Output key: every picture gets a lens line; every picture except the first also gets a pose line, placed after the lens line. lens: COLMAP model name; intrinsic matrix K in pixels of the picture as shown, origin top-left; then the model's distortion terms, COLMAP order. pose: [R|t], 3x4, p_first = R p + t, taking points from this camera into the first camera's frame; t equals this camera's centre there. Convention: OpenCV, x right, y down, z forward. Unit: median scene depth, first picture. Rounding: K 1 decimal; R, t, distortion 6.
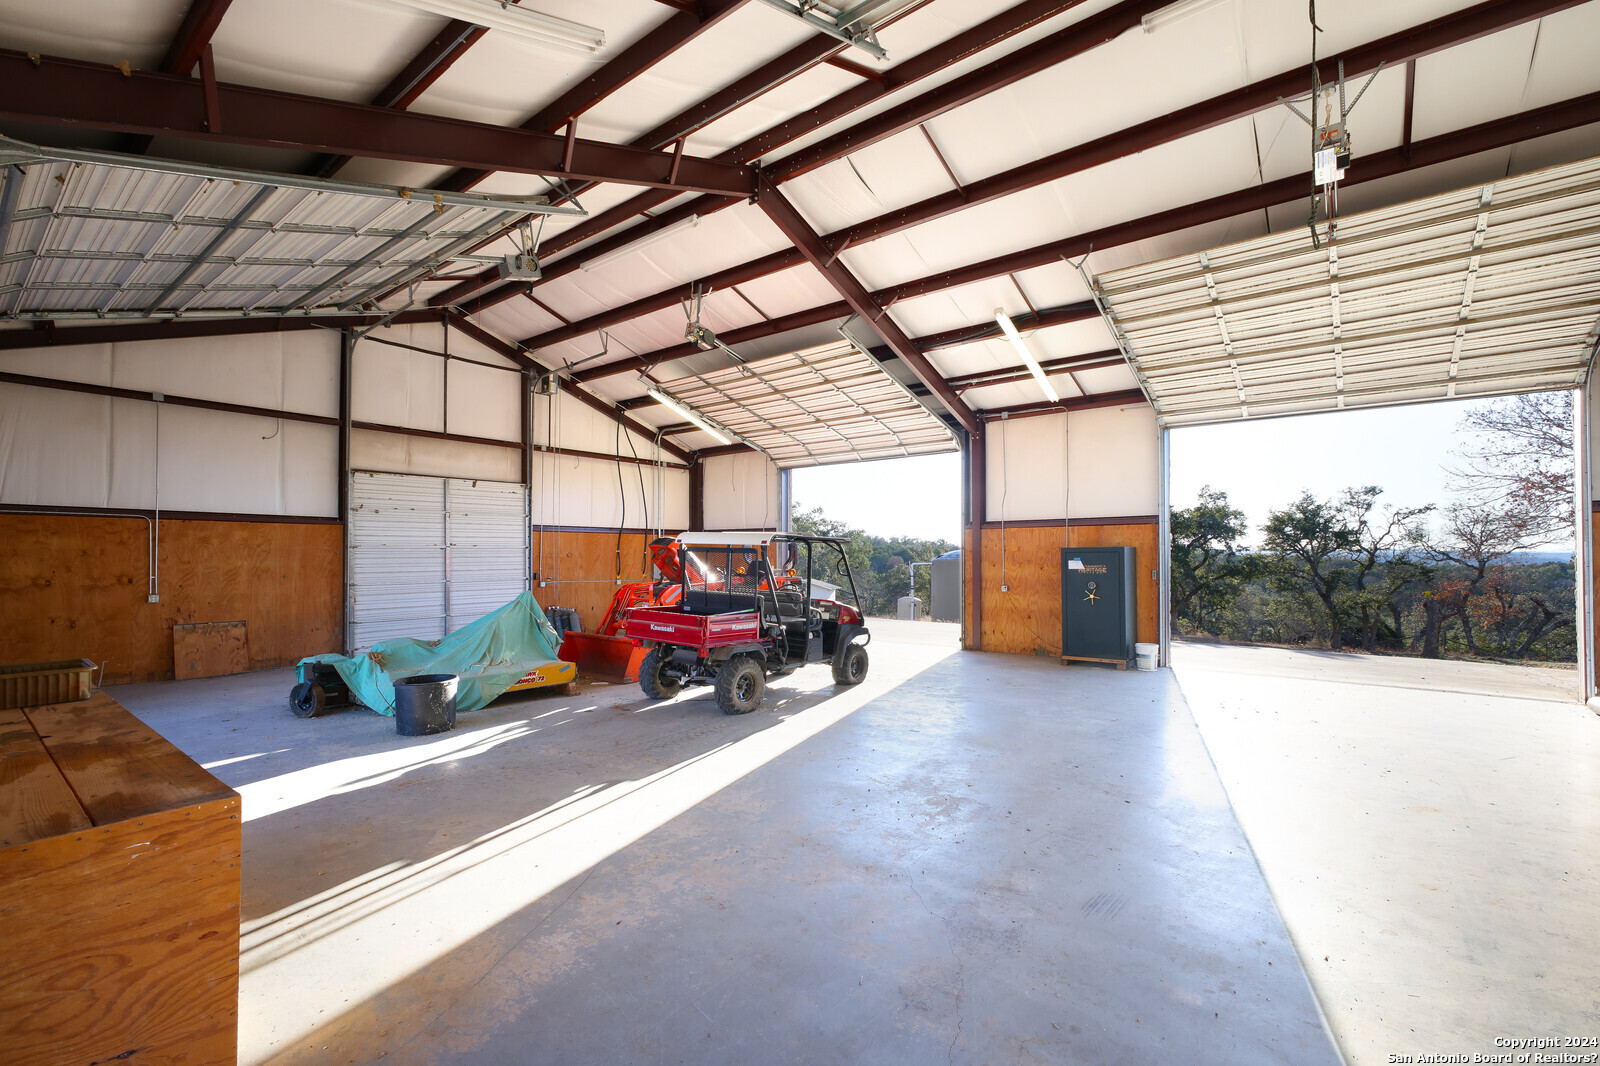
lens RADIAL K [[708.7, 0, 800.0], [0, 708.7, 533.0], [0, 0, 1]] dist [0.003780, 0.000237]
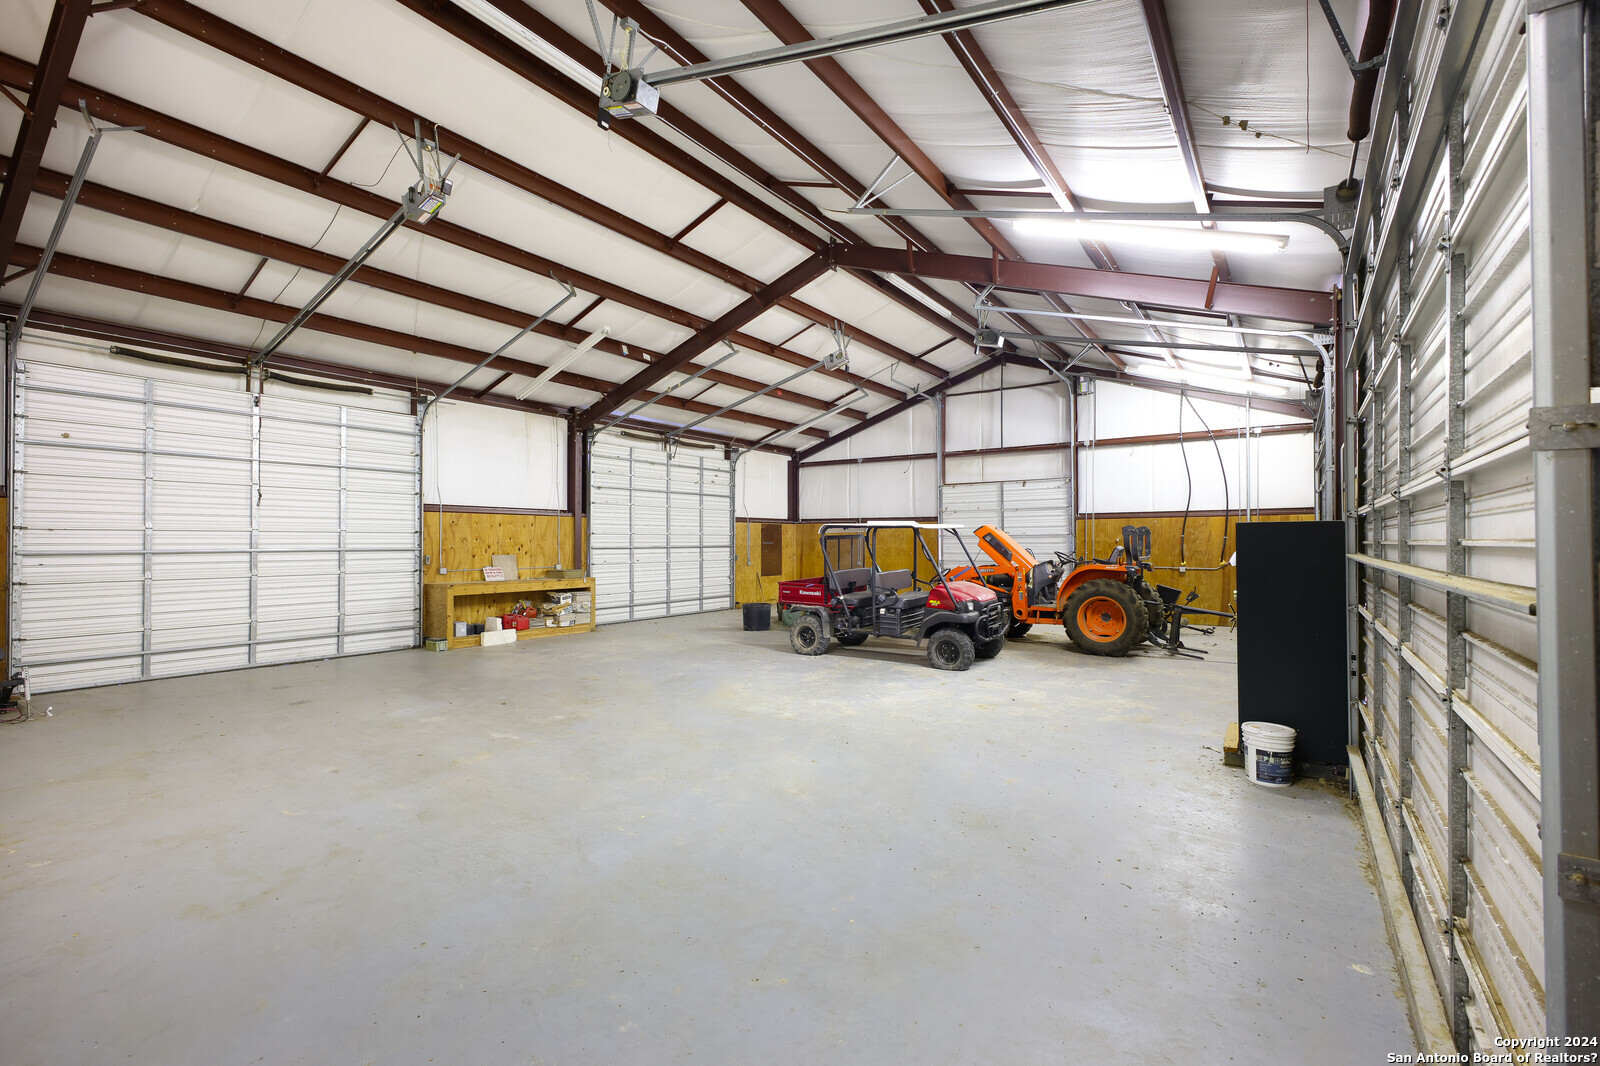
lens RADIAL K [[708.7, 0, 800.0], [0, 708.7, 533.0], [0, 0, 1]] dist [0.003780, 0.000237]
pose [[0.075750, -0.008878, -0.997087, 0.817386], [0.033752, 0.999410, -0.006335, 0.012183], [0.996555, -0.033174, 0.076005, 0.538763]]
